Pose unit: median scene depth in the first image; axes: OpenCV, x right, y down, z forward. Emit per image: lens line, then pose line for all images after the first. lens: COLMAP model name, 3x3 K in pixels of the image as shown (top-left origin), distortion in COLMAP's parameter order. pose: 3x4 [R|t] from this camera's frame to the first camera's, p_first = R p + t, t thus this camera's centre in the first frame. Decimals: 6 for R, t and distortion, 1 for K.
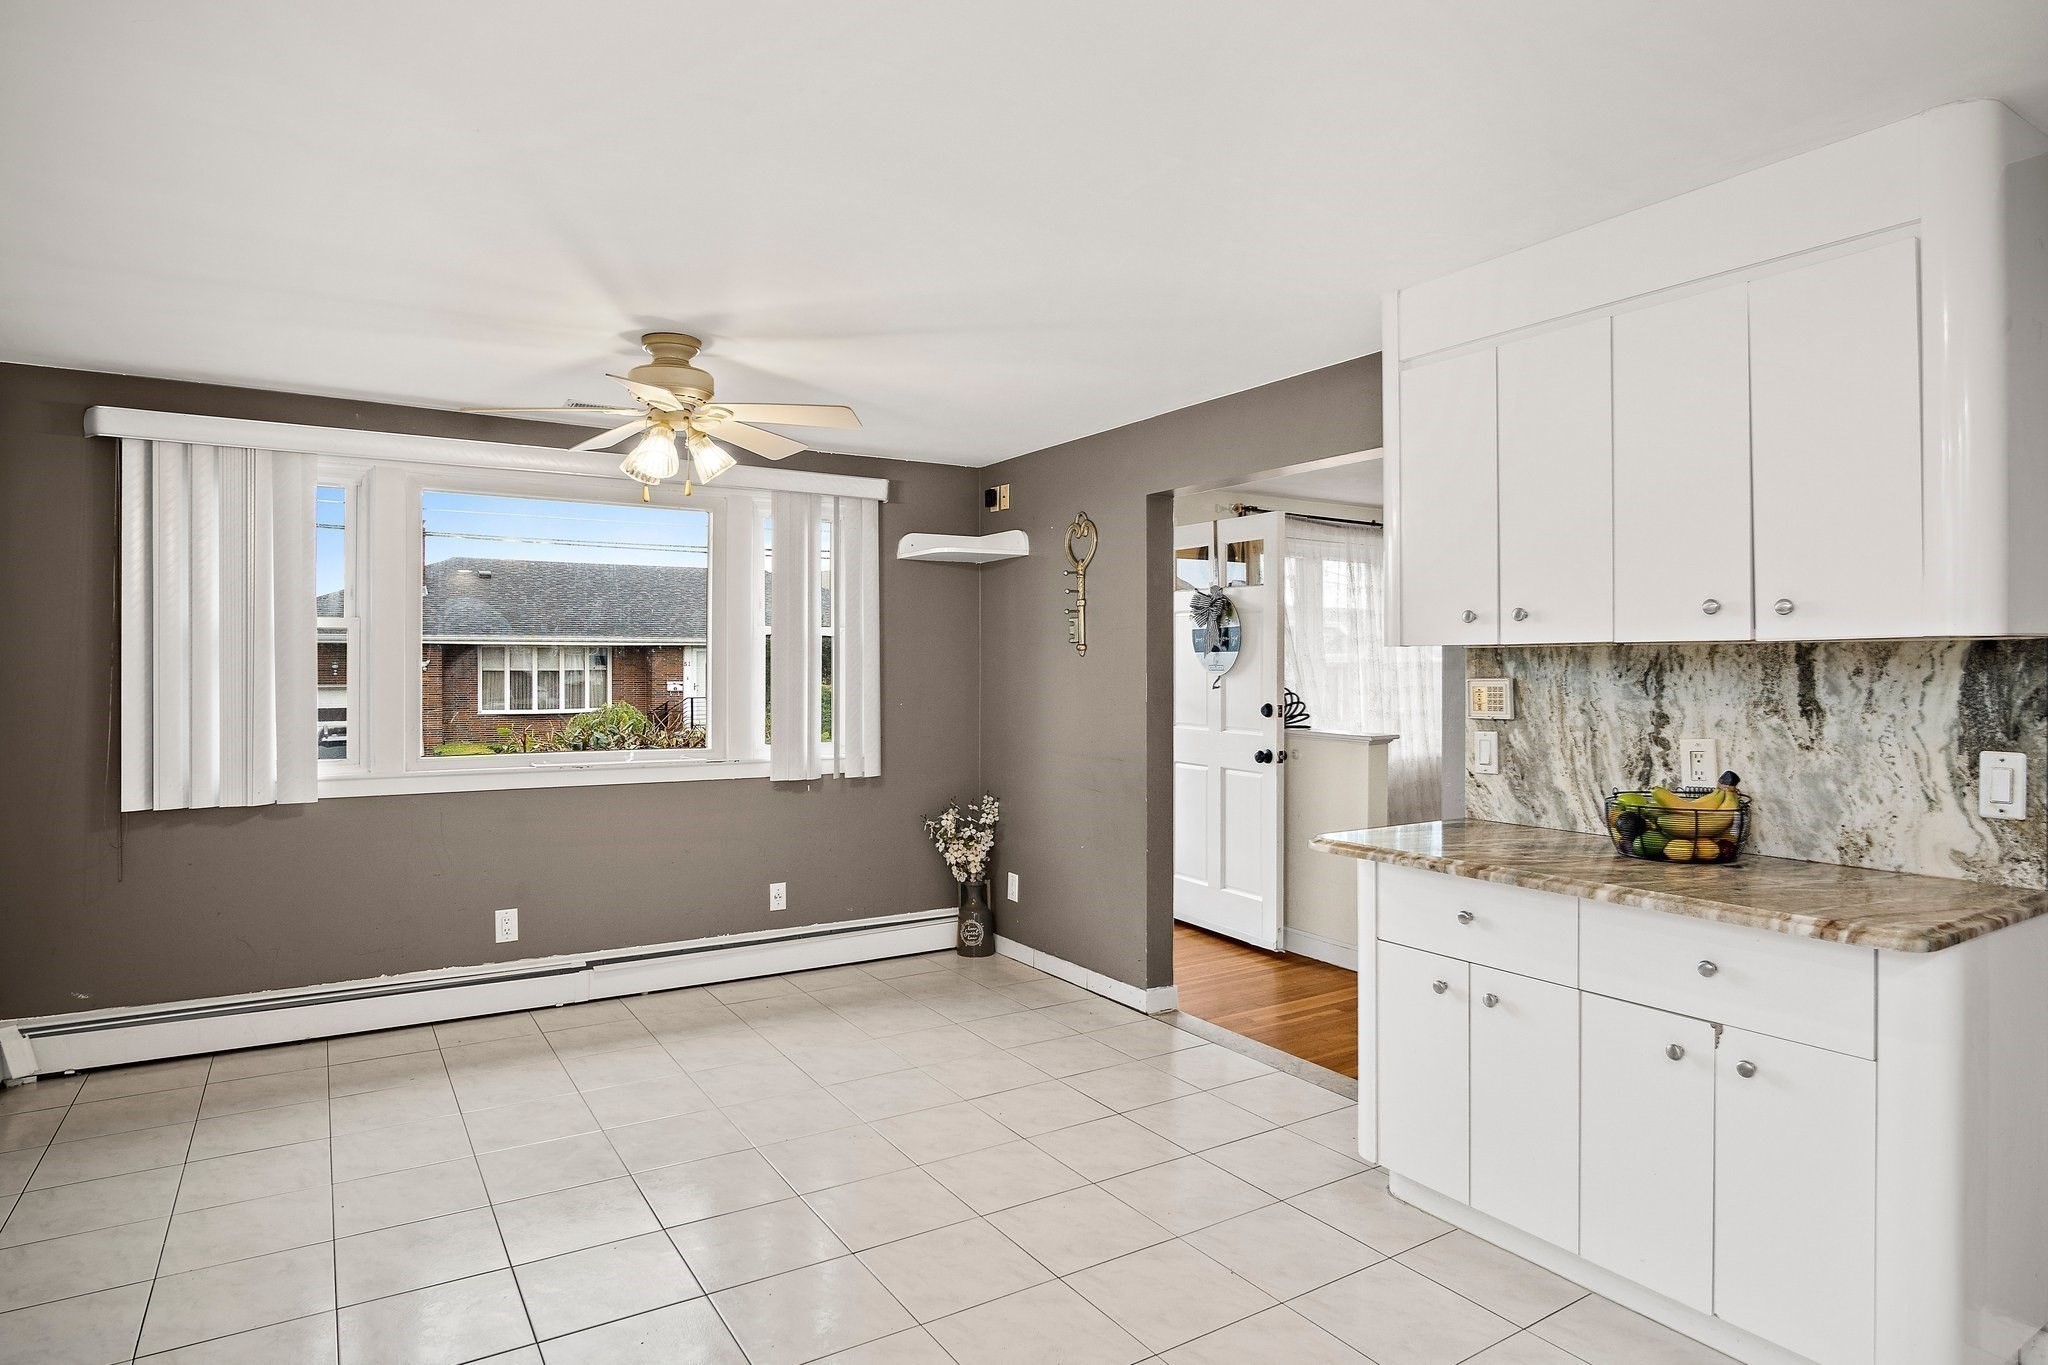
lens RADIAL K [[1130.8, 0, 1026.4], [0, 1130.8, 669.7], [0, 0, 1]] dist [-0.019450, 0.001049]
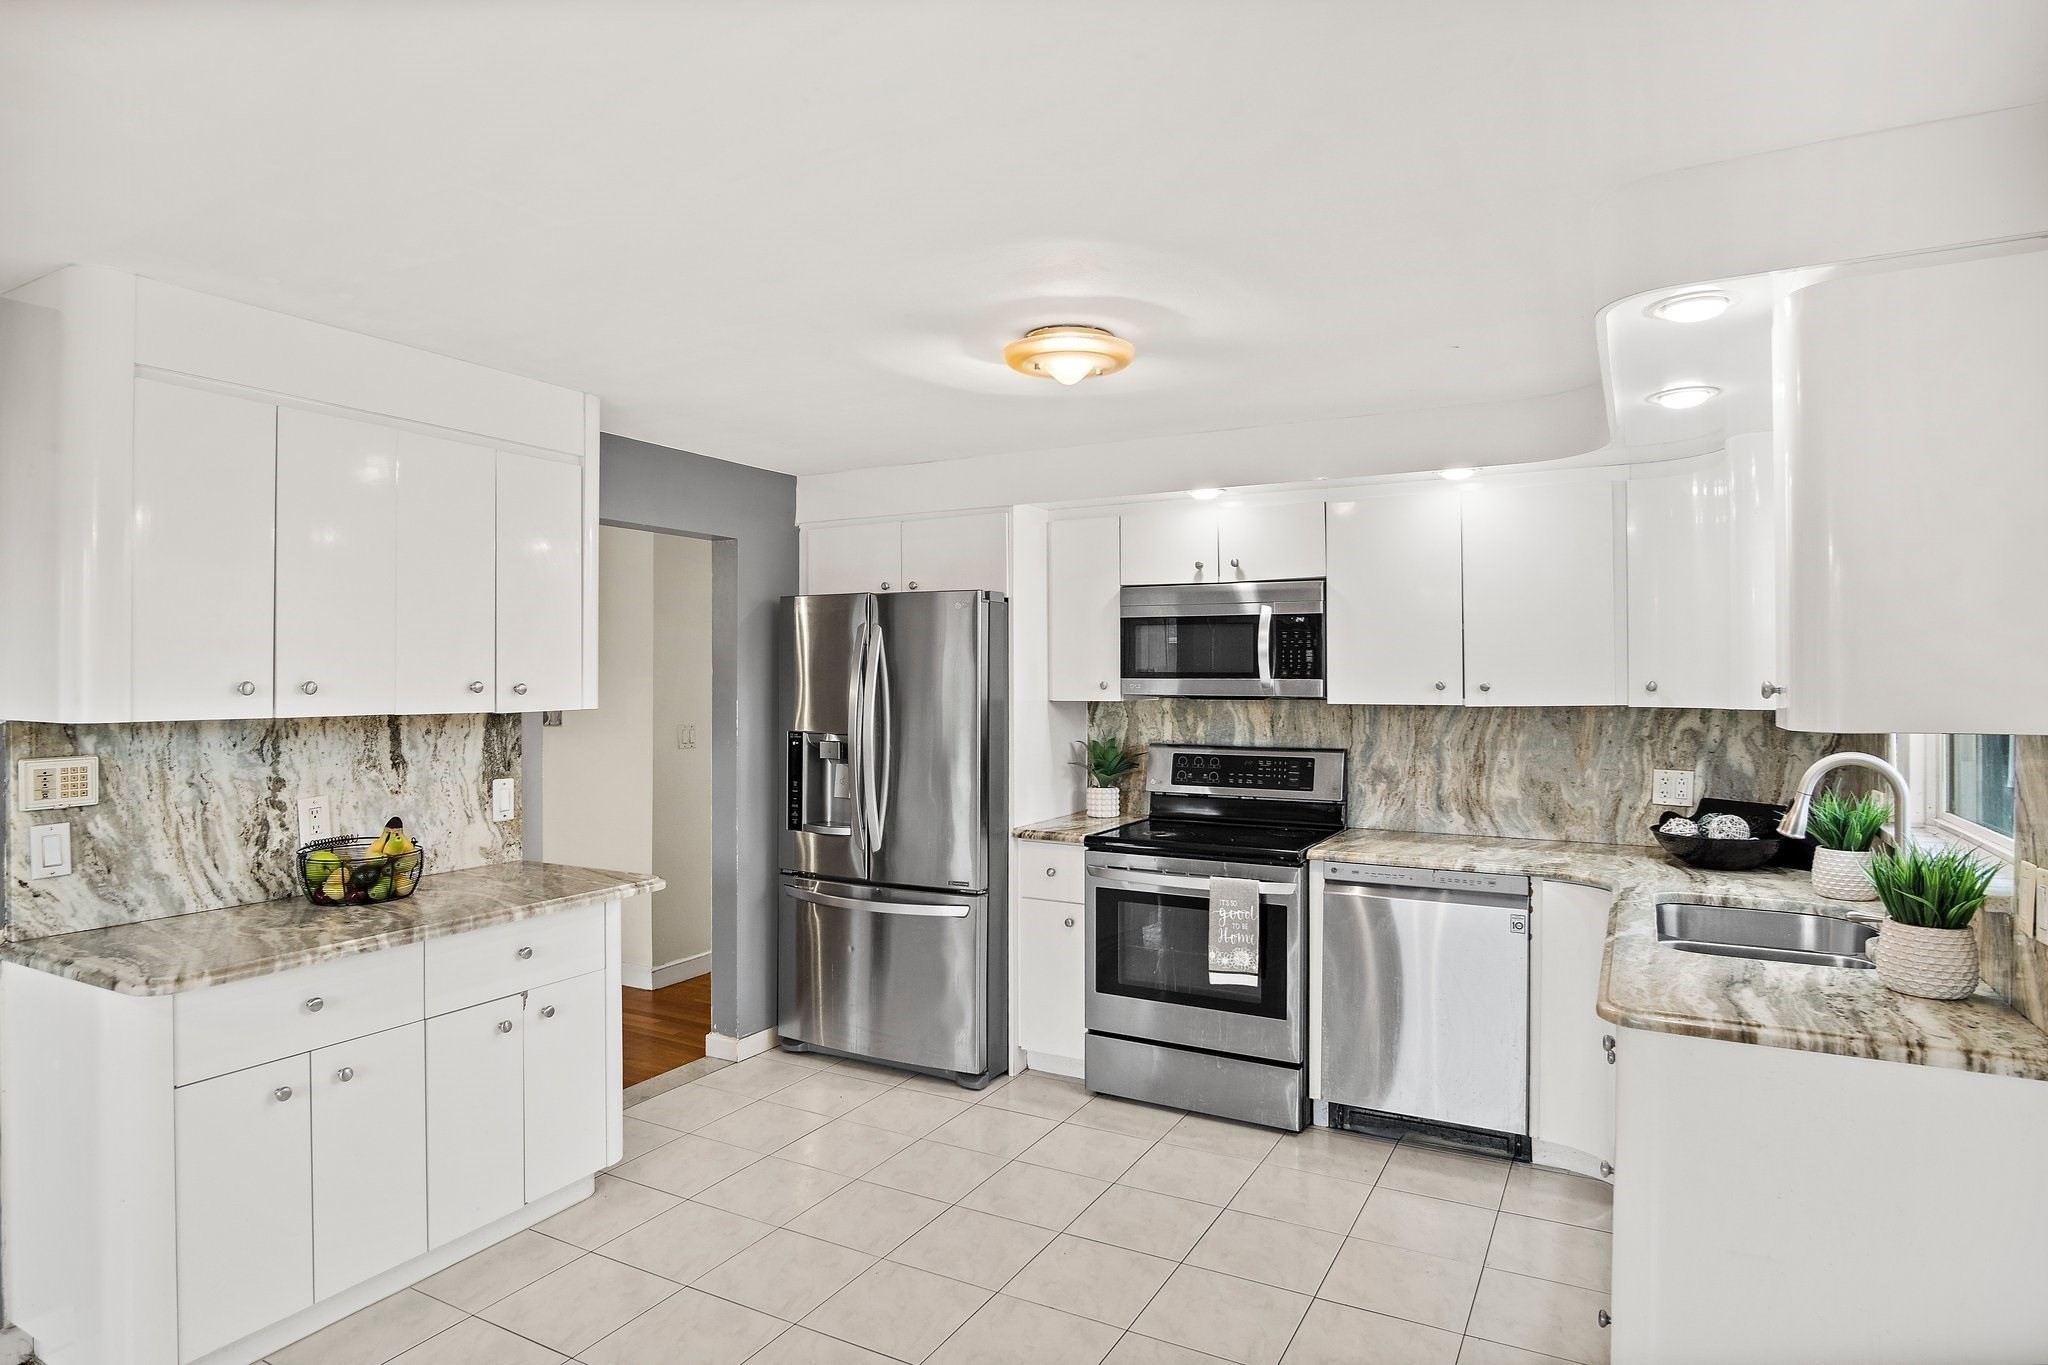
lens RADIAL K [[1130.8, 0, 1031.0], [0, 1130.8, 668.5], [0, 0, 1]] dist [-0.019450, 0.001049]
pose [[-0.478736, 0.007714, 0.877925, -0.713331], [0.002641, 0.999970, -0.007347, -0.055488], [-0.877955, -0.001199, -0.478742, 0.884205]]
